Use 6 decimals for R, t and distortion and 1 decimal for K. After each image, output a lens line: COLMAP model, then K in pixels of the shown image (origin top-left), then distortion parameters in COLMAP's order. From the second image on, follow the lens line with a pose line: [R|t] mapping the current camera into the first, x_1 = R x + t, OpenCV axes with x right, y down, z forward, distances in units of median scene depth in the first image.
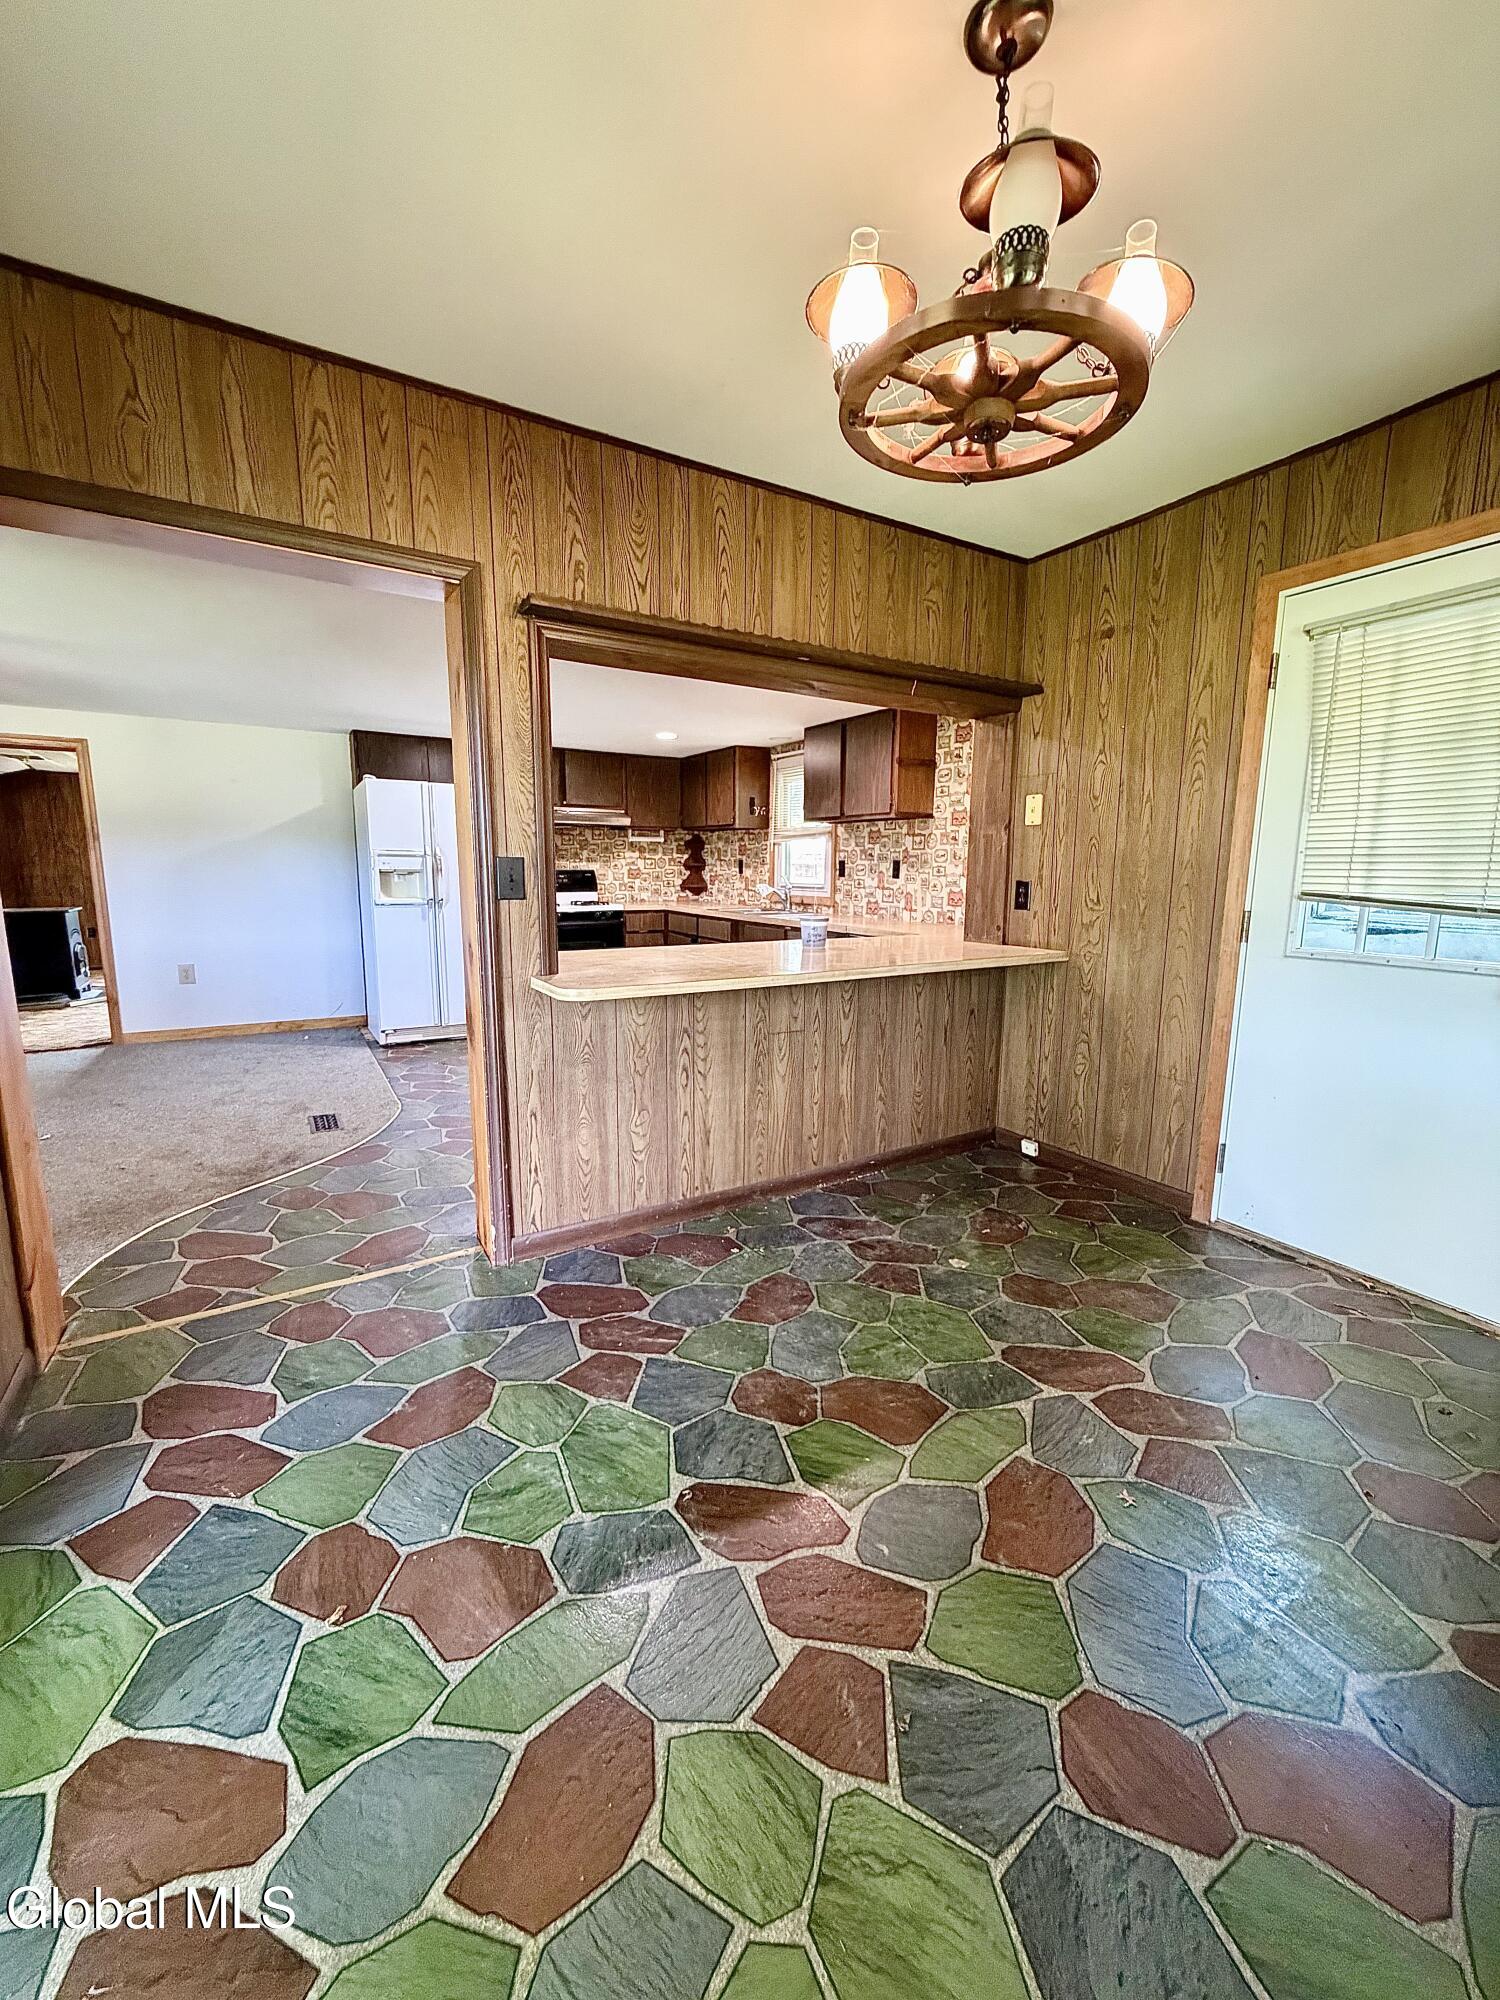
lens RADIAL K [[797.9, 0, 748.6], [0, 797.9, 995.5], [0, 0, 1]] dist [0.001298, 0.000316]
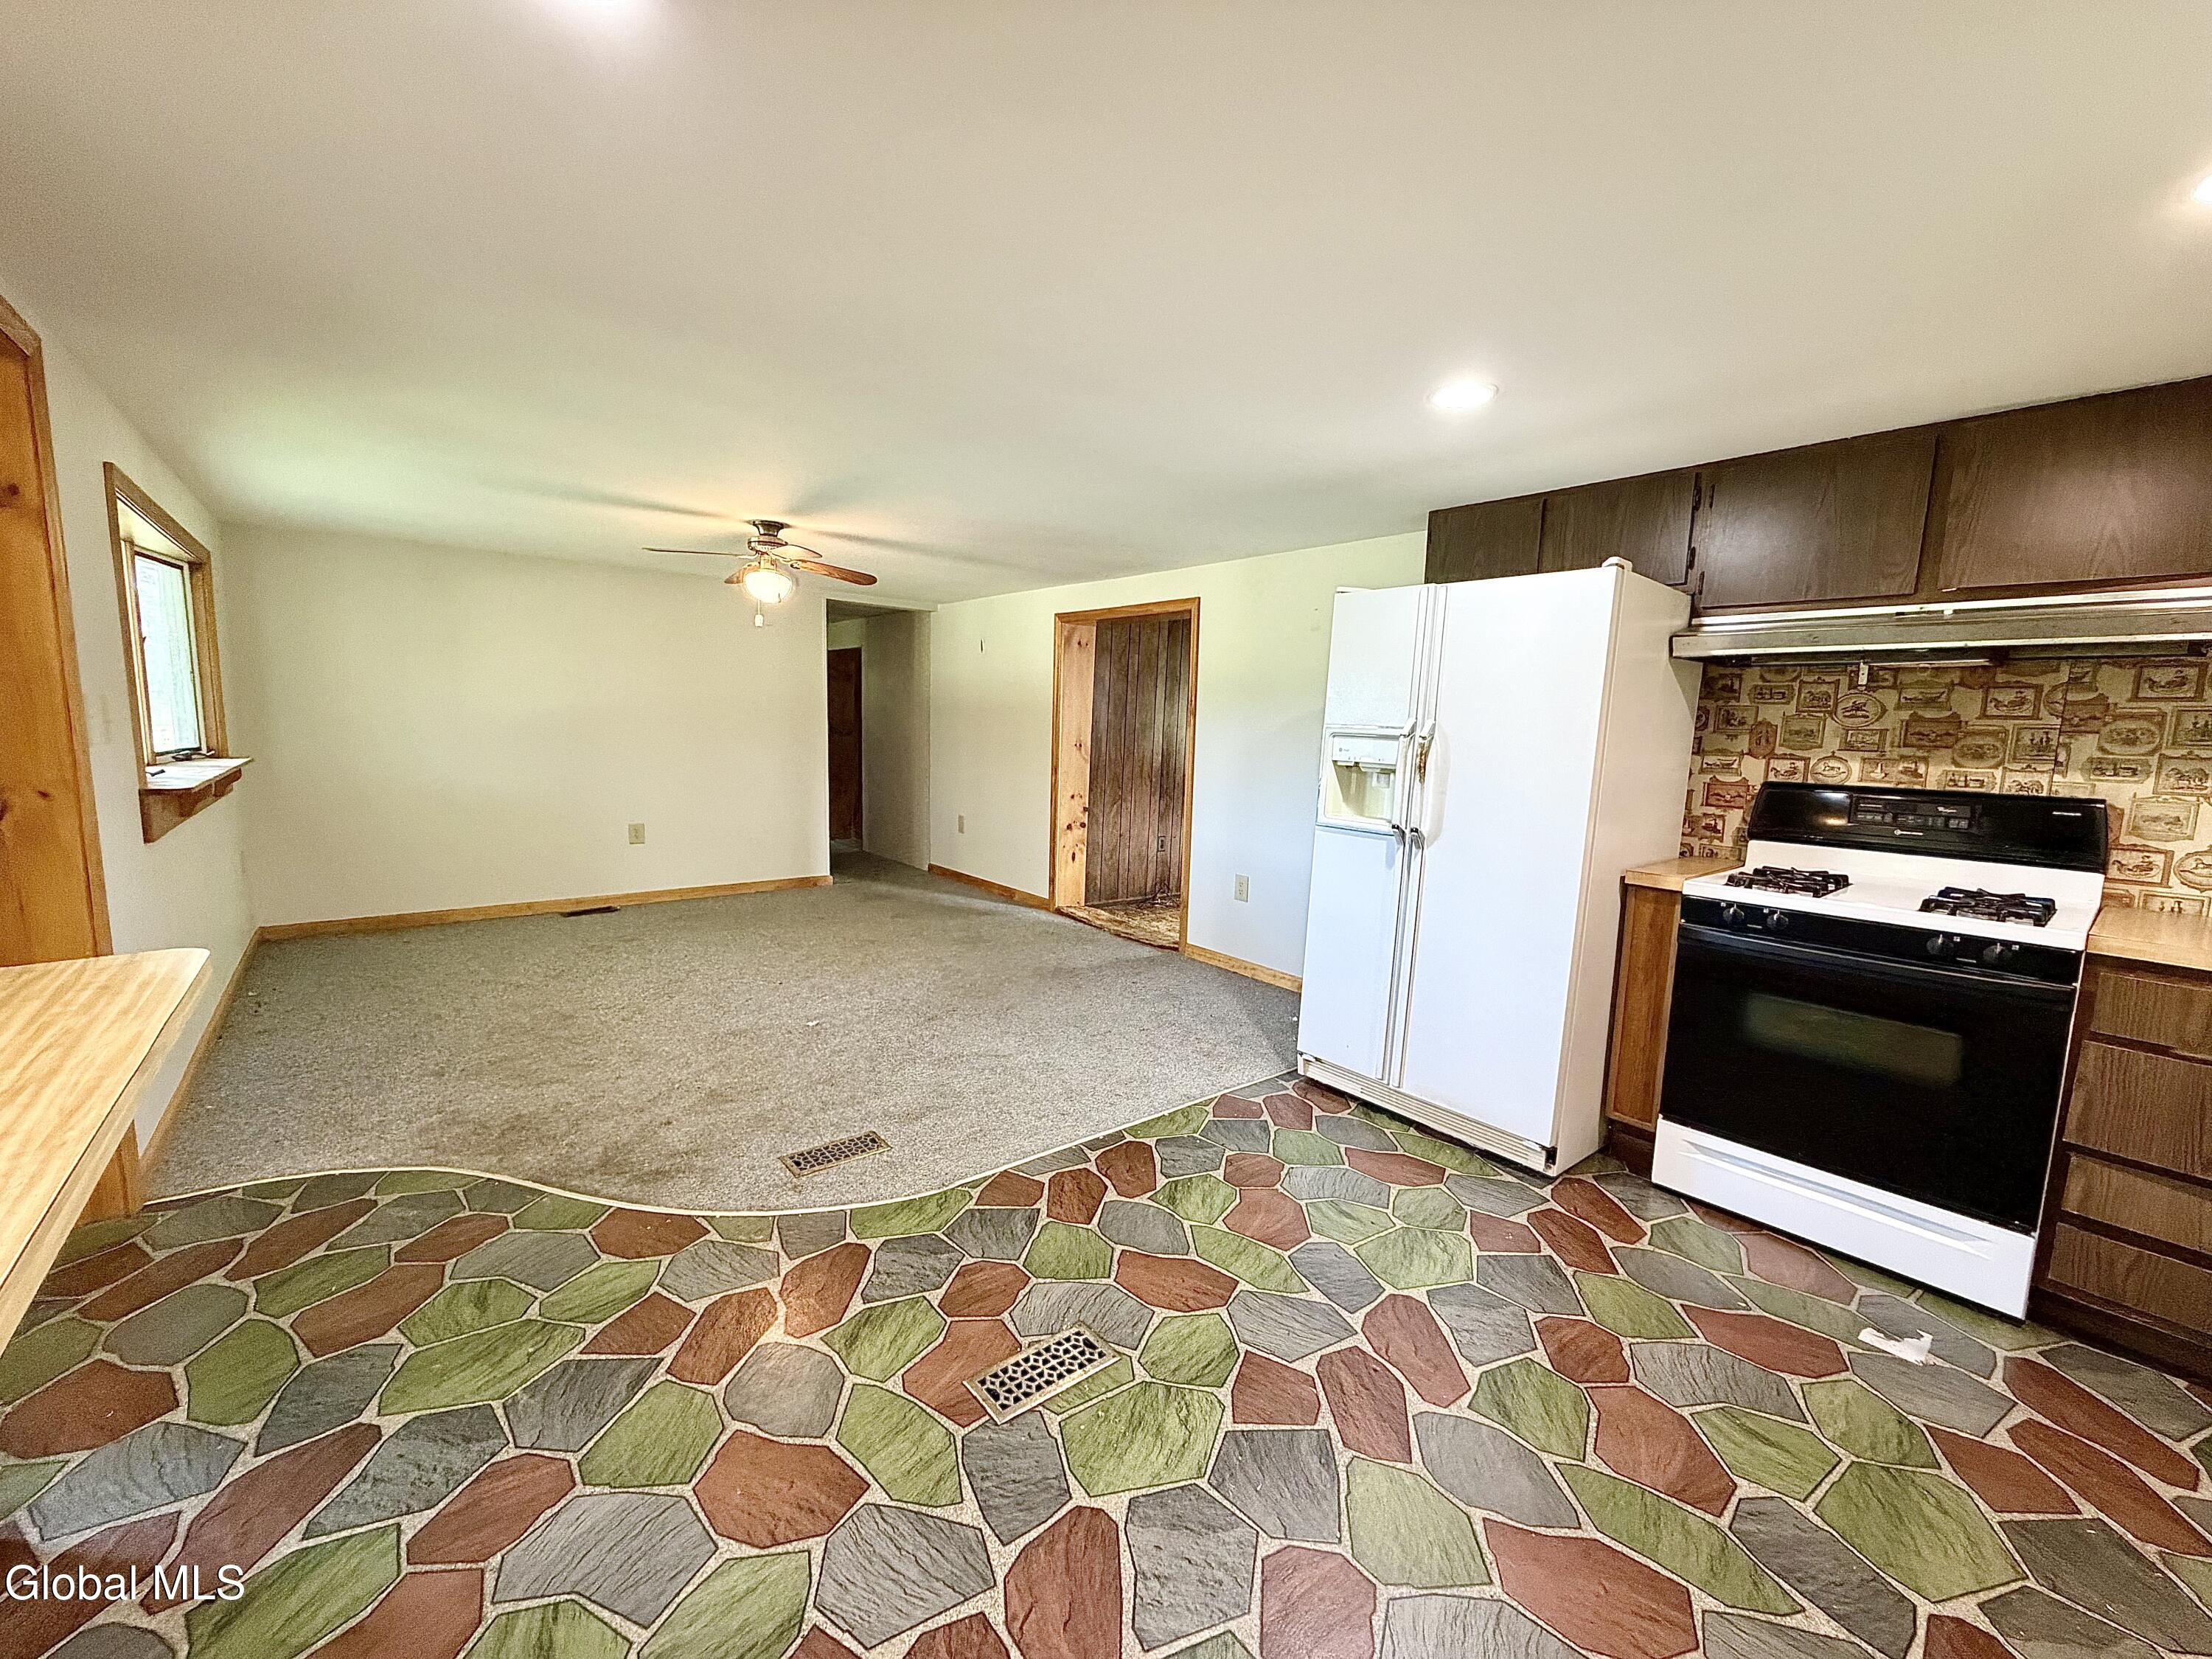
lens RADIAL K [[882.5, 0, 1100.3], [0, 882.5, 834.8], [0, 0, 1]] dist [0.001298, 0.000316]
pose [[0.143907, 0.119599, -0.982337, 0.088891], [-0.194060, 0.976807, 0.090497, -0.115924], [0.970377, 0.177609, 0.163779, 0.664582]]
